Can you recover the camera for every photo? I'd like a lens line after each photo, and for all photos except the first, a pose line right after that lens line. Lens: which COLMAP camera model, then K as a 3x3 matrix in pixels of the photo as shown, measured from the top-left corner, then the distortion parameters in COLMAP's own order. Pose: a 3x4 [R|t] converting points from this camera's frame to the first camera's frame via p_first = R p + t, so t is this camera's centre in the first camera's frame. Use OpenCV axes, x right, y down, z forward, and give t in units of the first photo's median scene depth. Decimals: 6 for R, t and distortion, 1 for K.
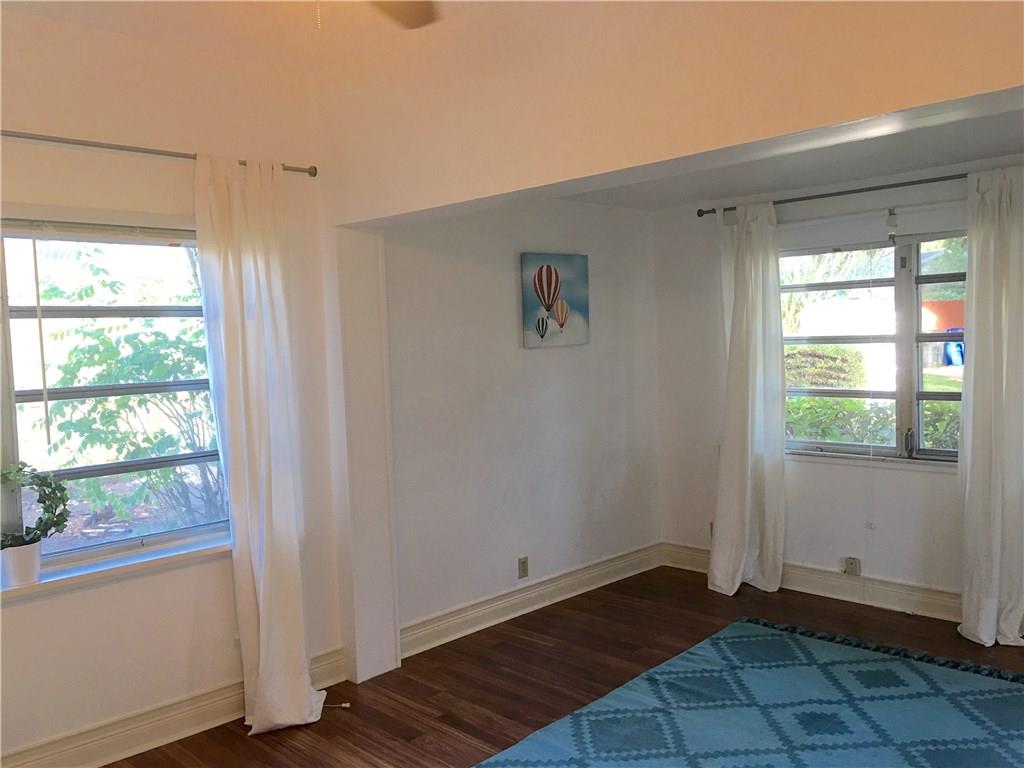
lens RADIAL K [[865.1, 0, 512.5], [0, 865.1, 381.8], [0, 0, 1]] dist [0.080403, -0.102495]
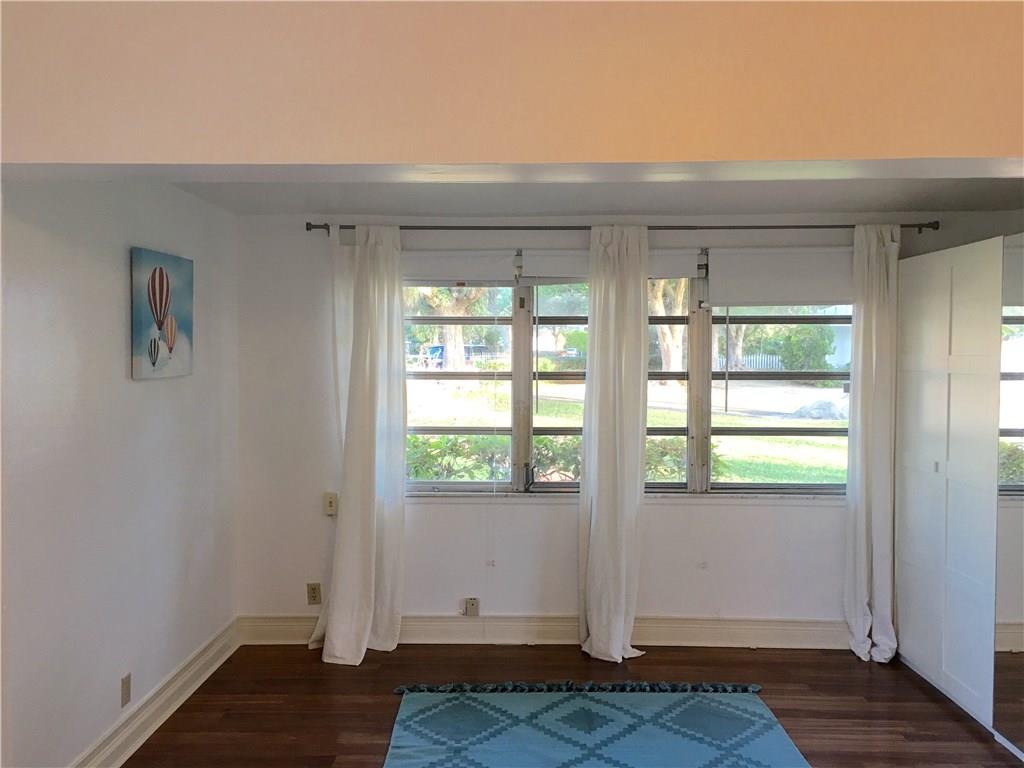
lens RADIAL K [[865.1, 0, 507.4], [0, 865.1, 380.8], [0, 0, 1]] dist [0.080403, -0.102495]
pose [[0.726559, 0.013266, 0.686976, -0.299323], [0.012593, 0.999389, -0.032617, -0.012154], [-0.686989, 0.032349, 0.725947, 0.303601]]
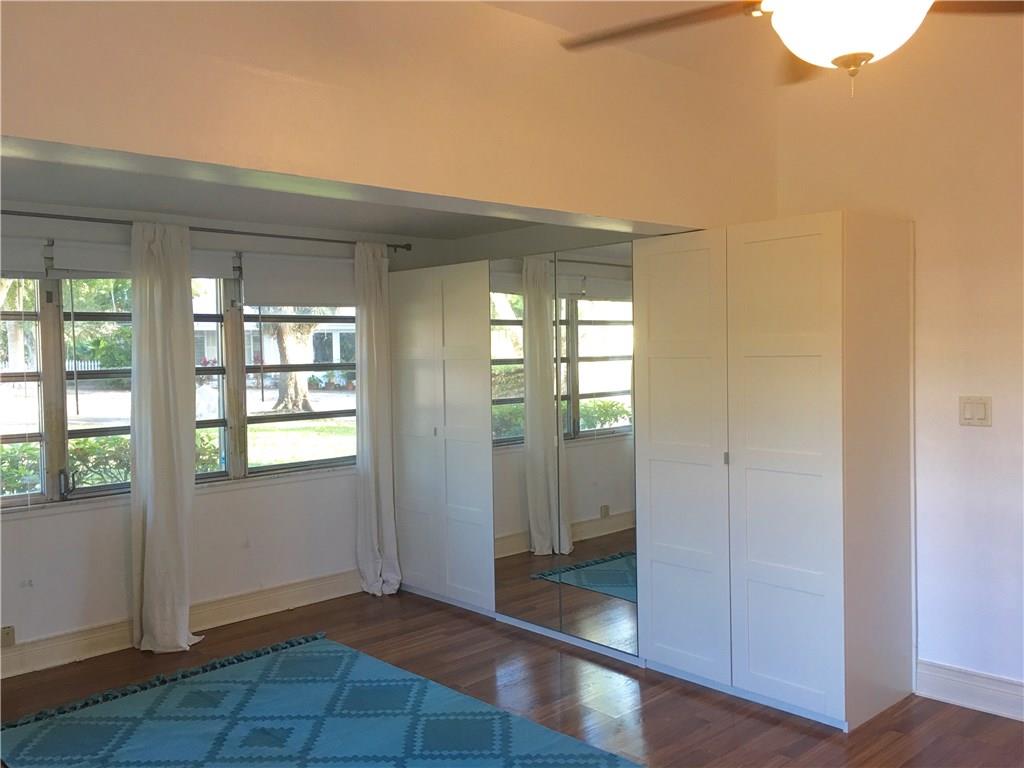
lens RADIAL K [[865.1, 0, 510.3], [0, 865.1, 382.4], [0, 0, 1]] dist [0.080403, -0.102495]
pose [[0.046226, -0.006473, 0.998910, -0.544987], [0.072490, 0.997364, 0.003108, -0.010772], [-0.996297, 0.072268, 0.046573, 0.514655]]
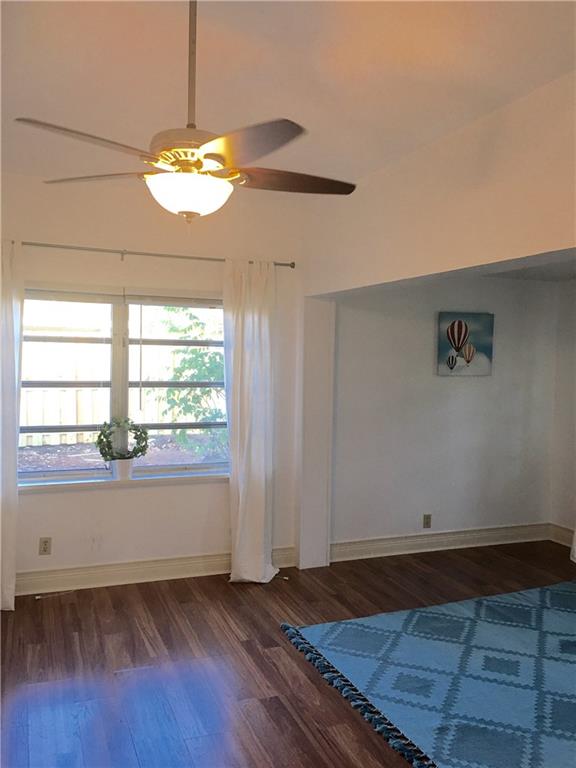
lens RADIAL K [[648.8, 0, 293.6], [0, 648.8, 381.4], [0, 0, 1]] dist [0.080403, -0.102495]
pose [[0.922414, 0.070738, -0.379668, 0.246145], [-0.074694, 0.997197, 0.004323, -0.017052], [0.378910, 0.024371, 0.925113, -0.159155]]
